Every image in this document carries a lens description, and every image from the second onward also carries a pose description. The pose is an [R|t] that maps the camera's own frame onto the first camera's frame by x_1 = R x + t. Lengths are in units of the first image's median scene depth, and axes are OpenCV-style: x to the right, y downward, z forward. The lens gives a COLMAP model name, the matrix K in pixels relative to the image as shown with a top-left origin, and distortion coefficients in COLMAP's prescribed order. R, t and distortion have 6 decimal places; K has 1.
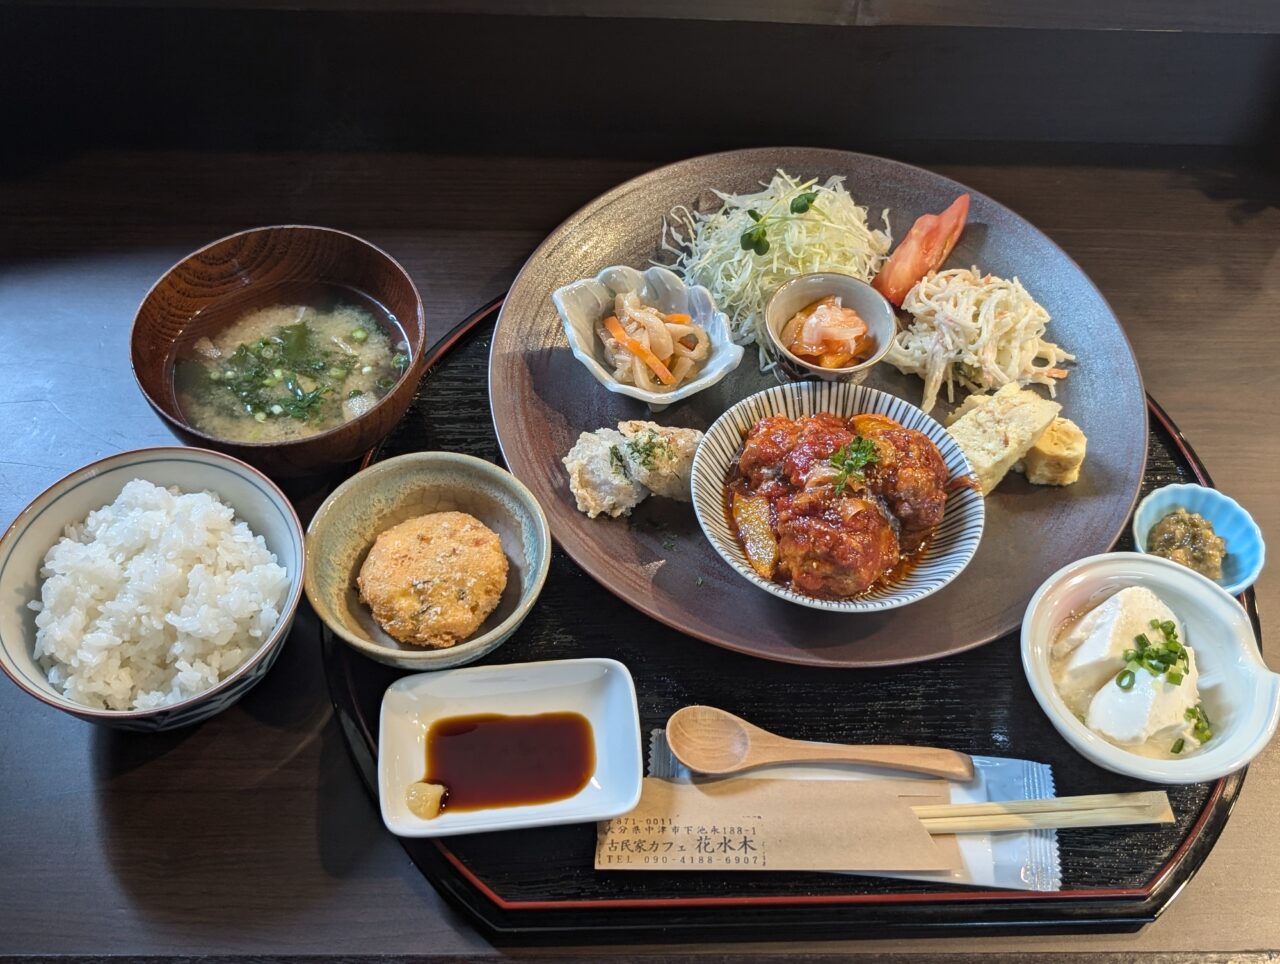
lens RADIAL K [[1442.7, 0, 661.6], [0, 1442.7, 477.4], [0, 0, 1]] dist [0.216234, -0.878429]
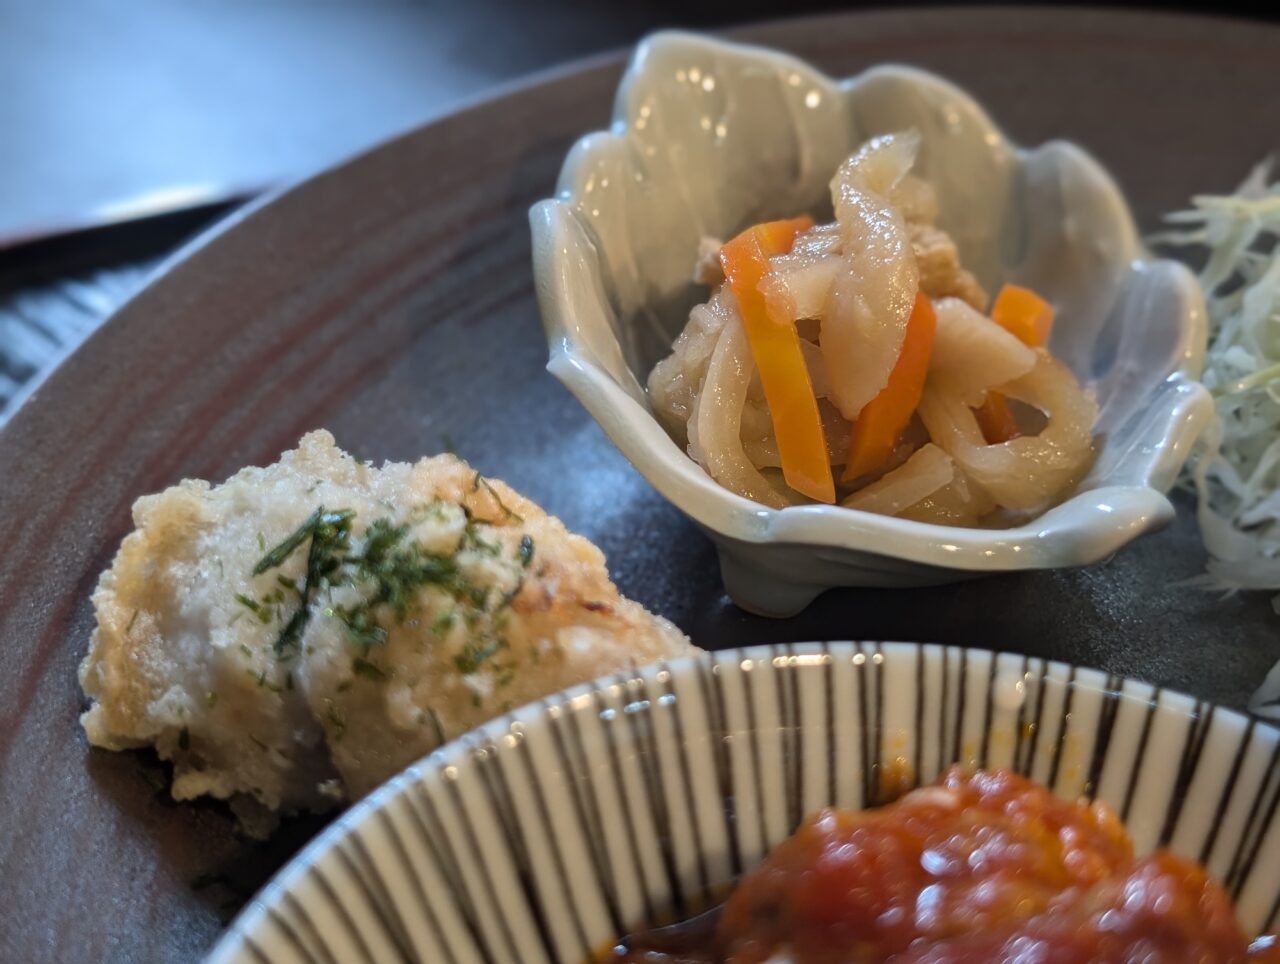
lens RADIAL K [[1945.7, 0, 596.2], [0, 1945.7, 483.4], [0, 0, 1]] dist [0.244952, -1.304339]
pose [[0.748730, 0.440981, -0.494913, 0.145500], [-0.553673, 0.826571, -0.101127, -0.017173], [0.364486, 0.349736, 0.863038, 0.769729]]
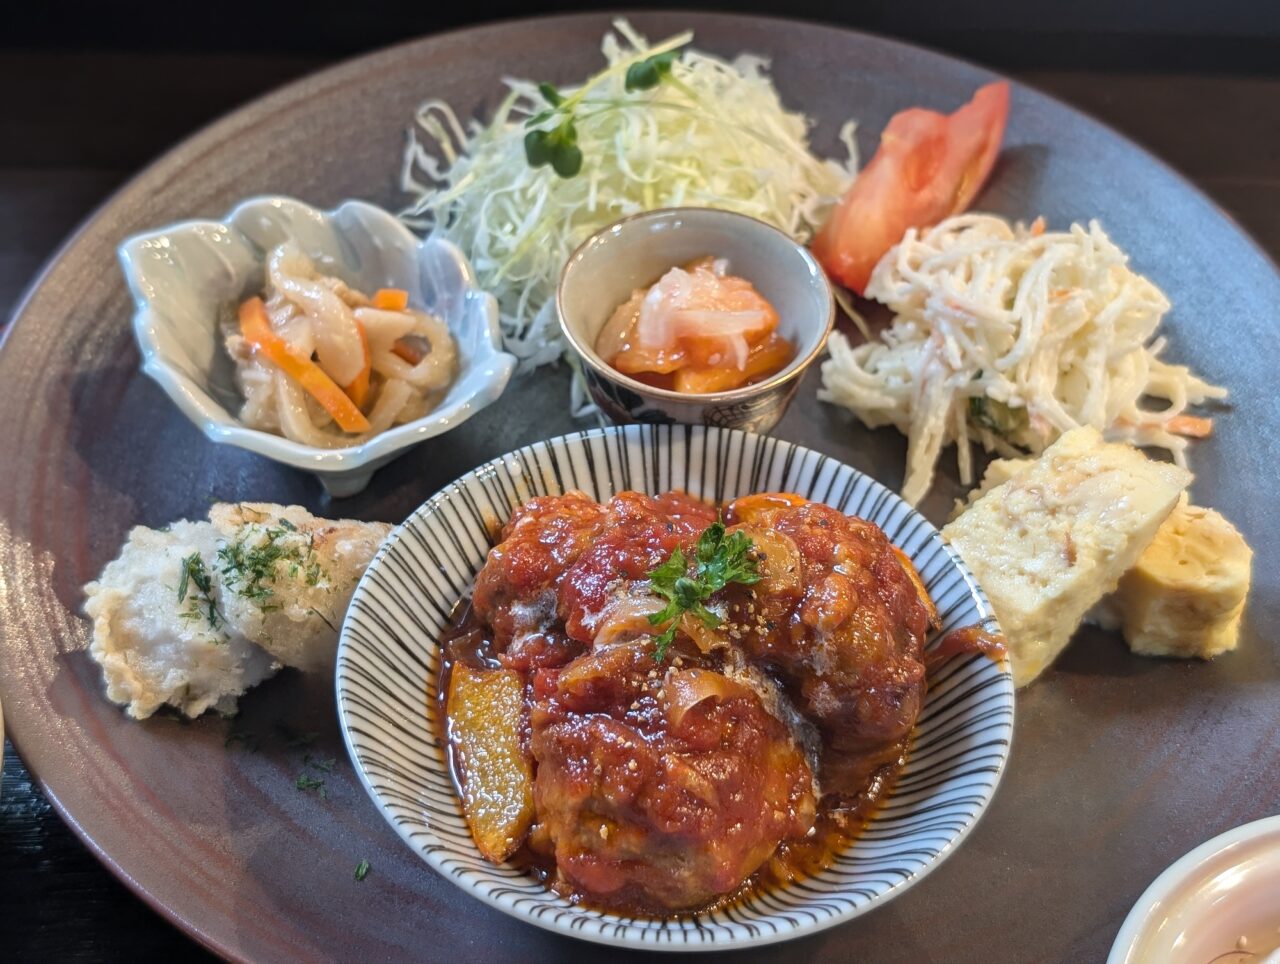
lens RADIAL K [[1911.3, 0, 644.8], [0, 1911.3, 447.0], [0, 0, 1]] dist [0.285826, -1.546812]
pose [[0.999249, 0.004994, -0.038423, 0.132351], [-0.010065, 0.991074, -0.132934, 0.023466], [0.037416, 0.133221, 0.990380, 0.415983]]
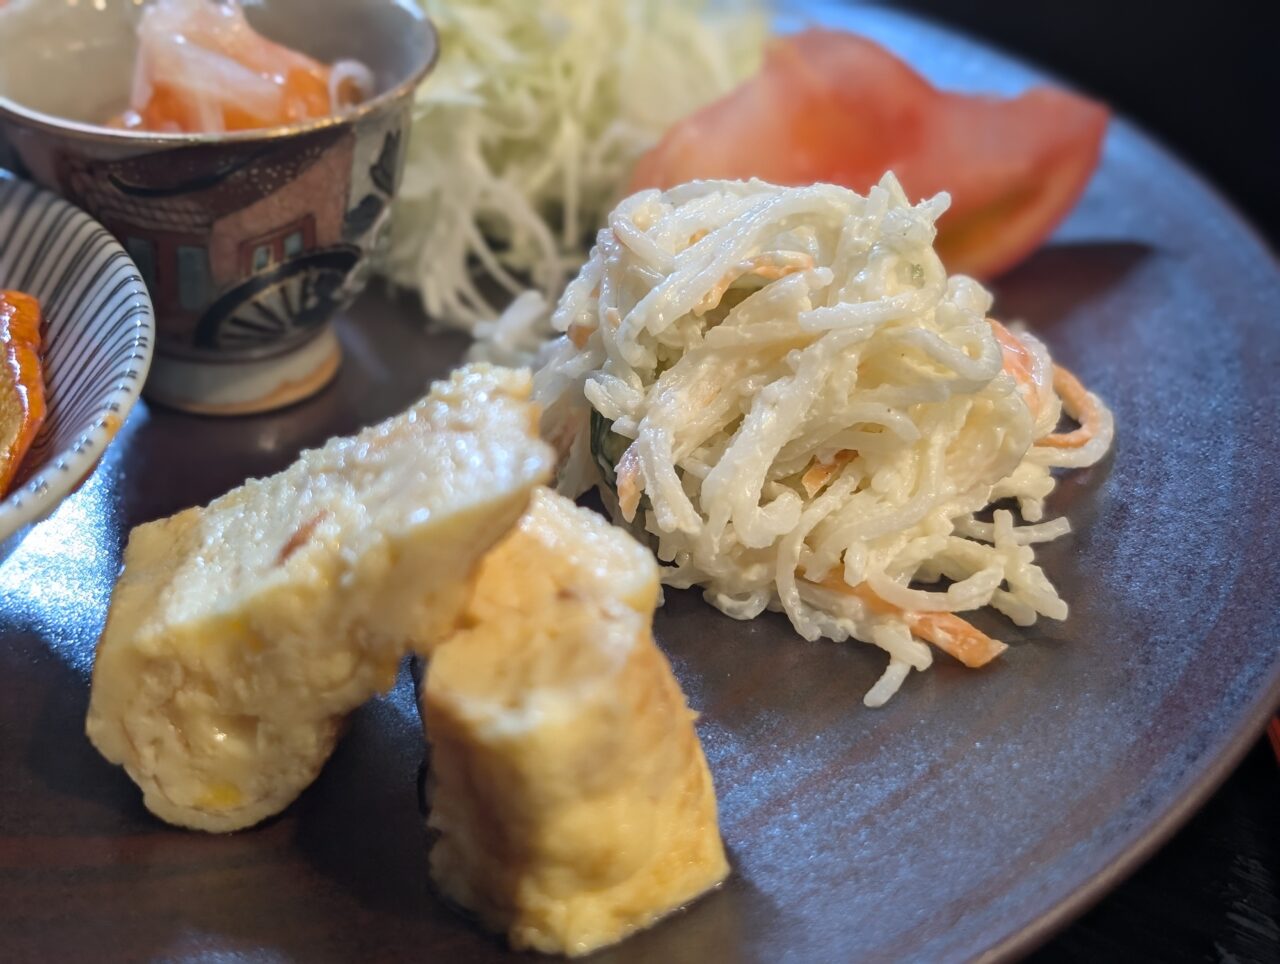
lens RADIAL K [[1945.7, 0, 596.2], [0, 1945.7, 483.4], [0, 0, 1]] dist [0.244952, -1.304339]
pose [[0.774705, 0.335918, -0.535715, 0.429117], [-0.521010, 0.819179, -0.239777, 0.013096], [0.358301, 0.464870, 0.809640, 0.808201]]
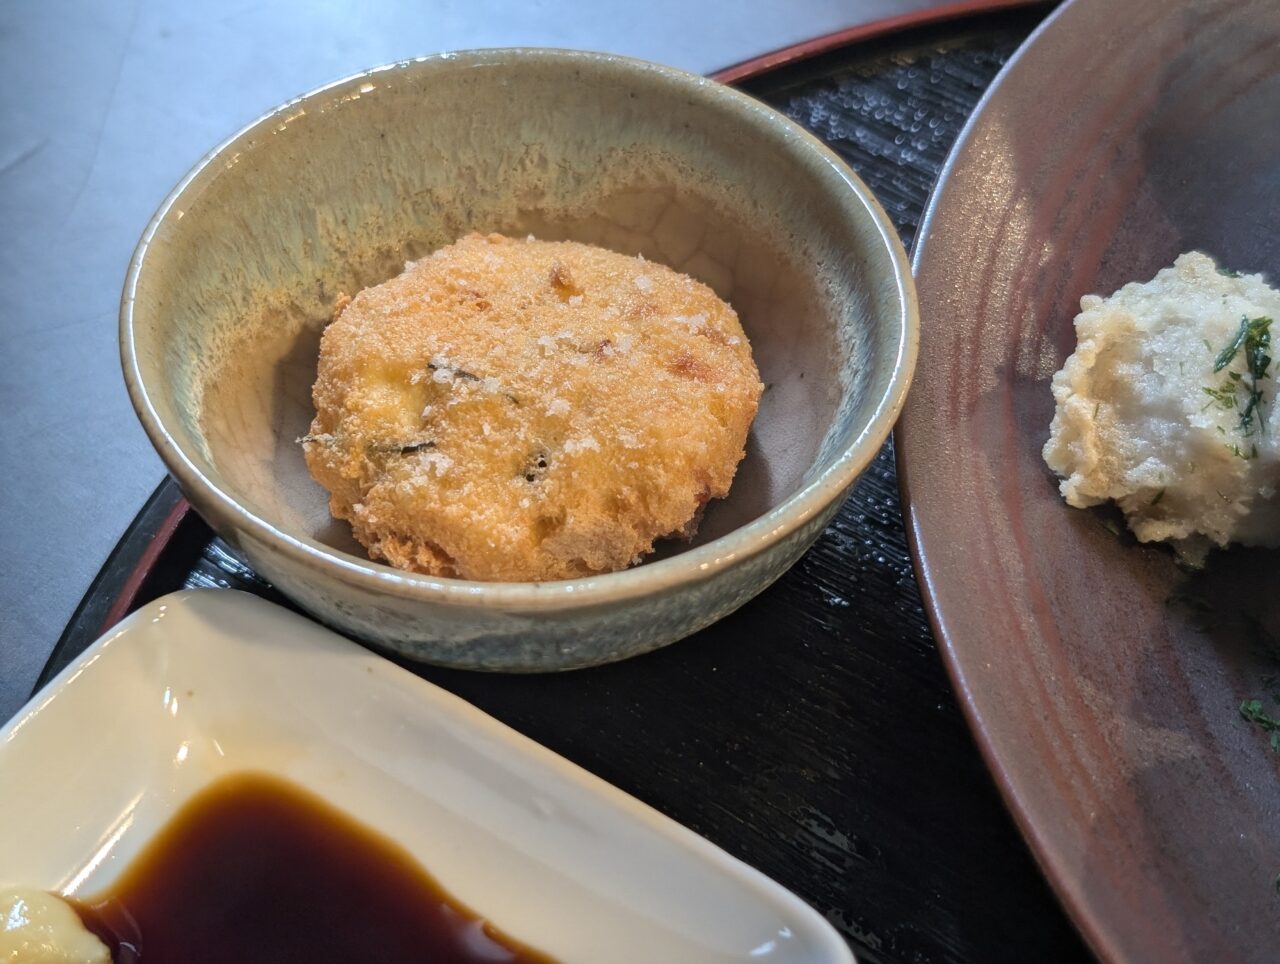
lens RADIAL K [[1945.7, 0, 596.2], [0, 1945.7, 483.4], [0, 0, 1]] dist [0.244952, -1.304339]
pose [[0.776428, 0.462495, -0.428087, 0.047991], [-0.505753, 0.862555, 0.014591, 0.069426], [0.375997, 0.205178, 0.903620, 0.613964]]
